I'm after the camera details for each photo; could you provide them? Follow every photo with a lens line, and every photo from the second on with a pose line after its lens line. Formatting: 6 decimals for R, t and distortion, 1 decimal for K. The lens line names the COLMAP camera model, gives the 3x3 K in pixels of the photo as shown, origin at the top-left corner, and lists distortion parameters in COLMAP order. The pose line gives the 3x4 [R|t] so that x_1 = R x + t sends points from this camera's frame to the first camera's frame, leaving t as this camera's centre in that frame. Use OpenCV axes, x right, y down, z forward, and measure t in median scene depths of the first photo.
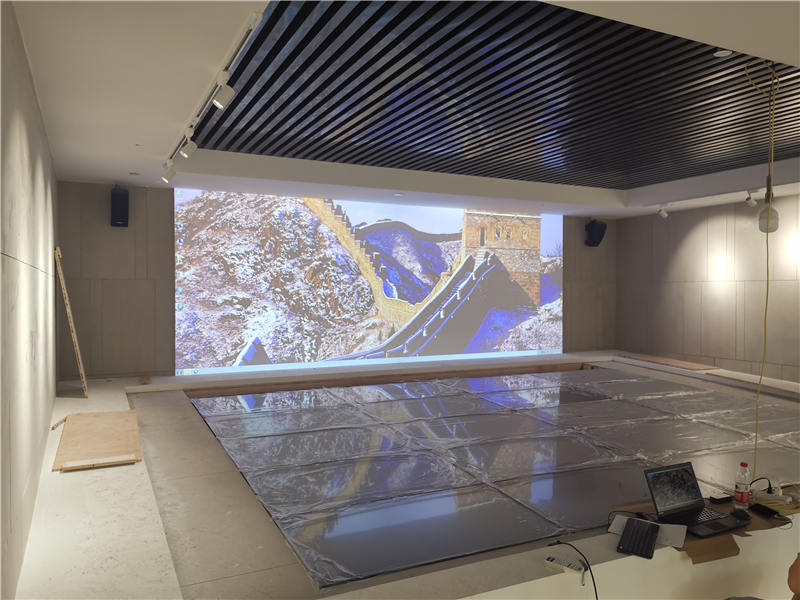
lens RADIAL K [[617.6, 0, 399.8], [0, 617.6, 299.5], [0, 0, 1]] dist [0.049854, -0.001884]
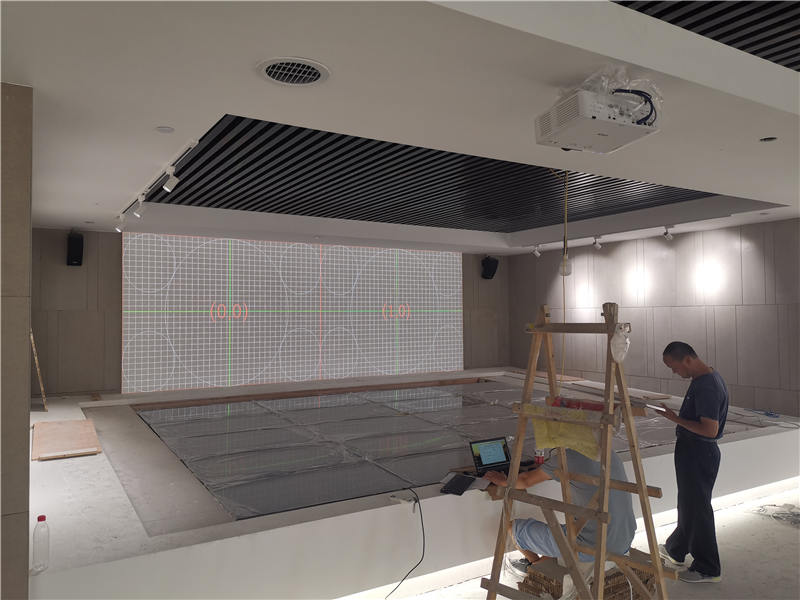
lens RADIAL K [[617.6, 0, 399.8], [0, 617.6, 299.5], [0, 0, 1]] dist [0.049854, -0.001884]
pose [[0.995983, -0.006335, 0.089314, 0.060059], [0.009972, 0.999136, -0.040342, -0.000292], [-0.088982, 0.041071, 0.995186, -0.247030]]
